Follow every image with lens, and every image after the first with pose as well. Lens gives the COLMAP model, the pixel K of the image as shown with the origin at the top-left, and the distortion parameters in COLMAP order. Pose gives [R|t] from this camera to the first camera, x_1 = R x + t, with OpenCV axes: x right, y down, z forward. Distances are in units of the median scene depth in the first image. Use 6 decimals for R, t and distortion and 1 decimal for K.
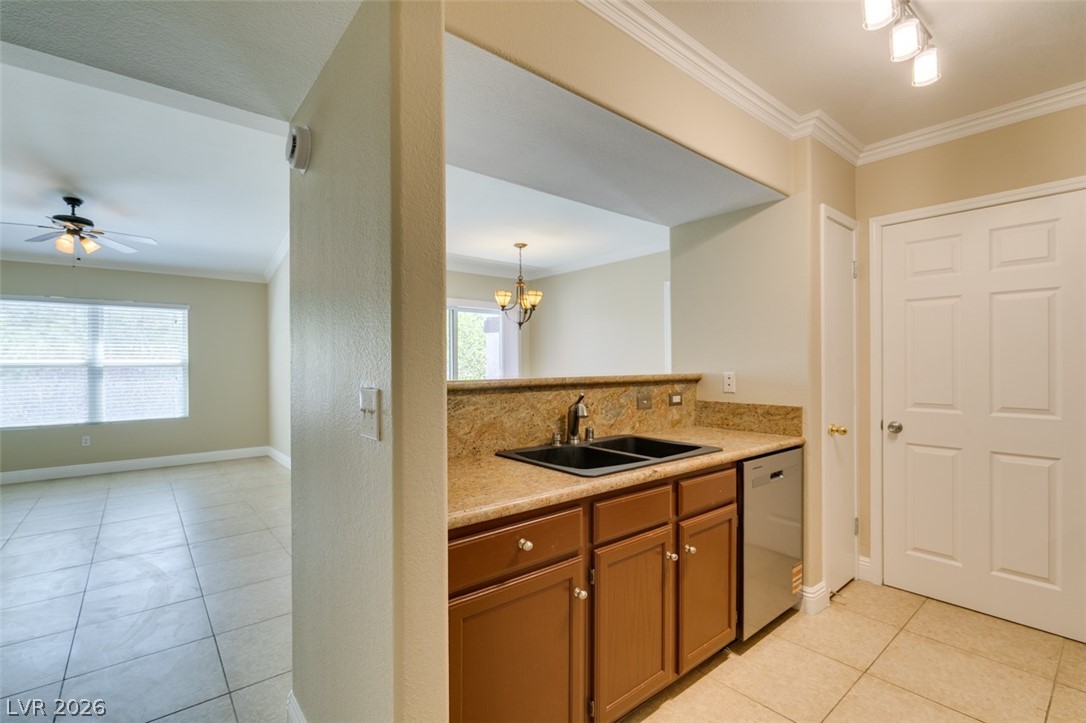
lens RADIAL K [[485.2, 0, 540.2], [0, 485.2, 361.6], [0, 0, 1]] dist [0.002400, -0.000542]
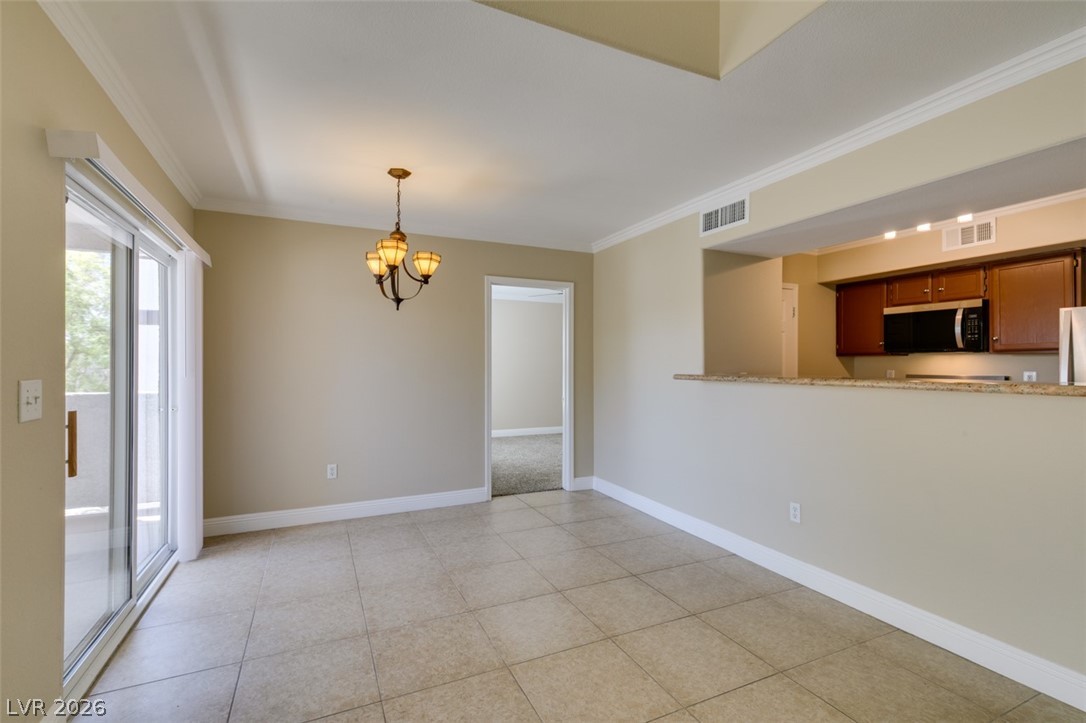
lens RADIAL K [[483.6, 0, 540.9], [0, 483.6, 363.9], [0, 0, 1]] dist [0.000700, -0.000434]
pose [[0.255196, 0.008004, 0.966856, -0.567309], [-0.004077, 0.999966, -0.007202, 0.005448], [-0.966881, -0.002104, 0.255220, 0.652059]]
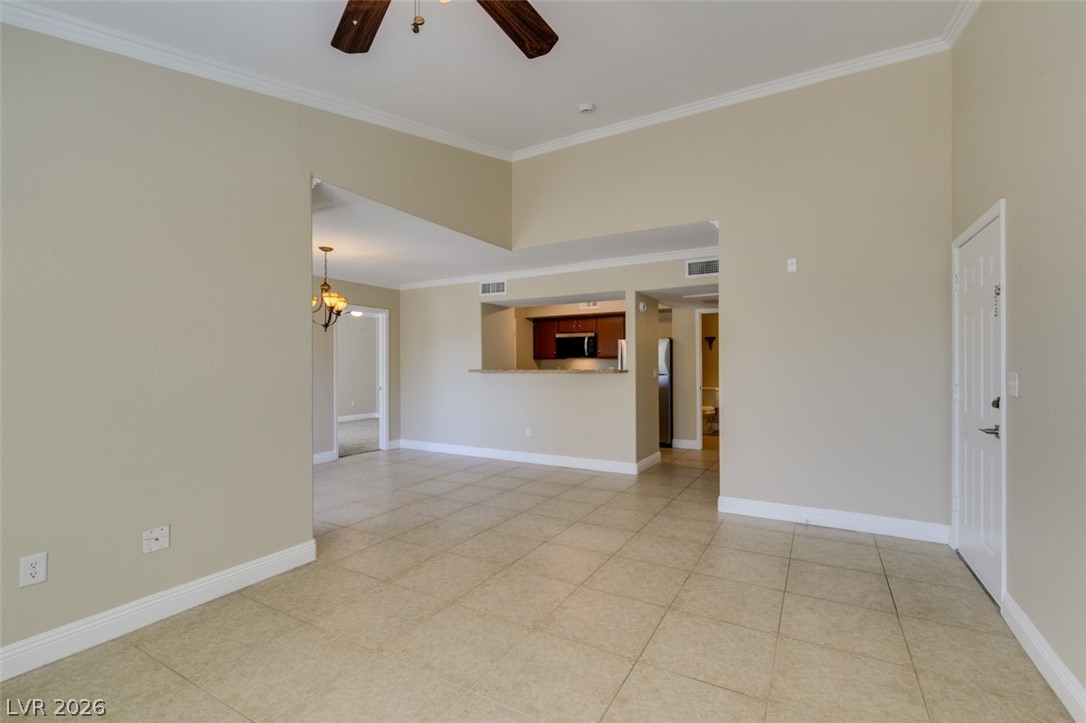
lens RADIAL K [[485.2, 0, 540.2], [0, 485.2, 361.6], [0, 0, 1]] dist [0.002400, -0.000542]
pose [[-0.346081, 0.014719, 0.938089, -1.110233], [0.005398, 0.999892, -0.013698, 0.012372], [-0.938189, 0.000323, -0.346123, 0.905620]]
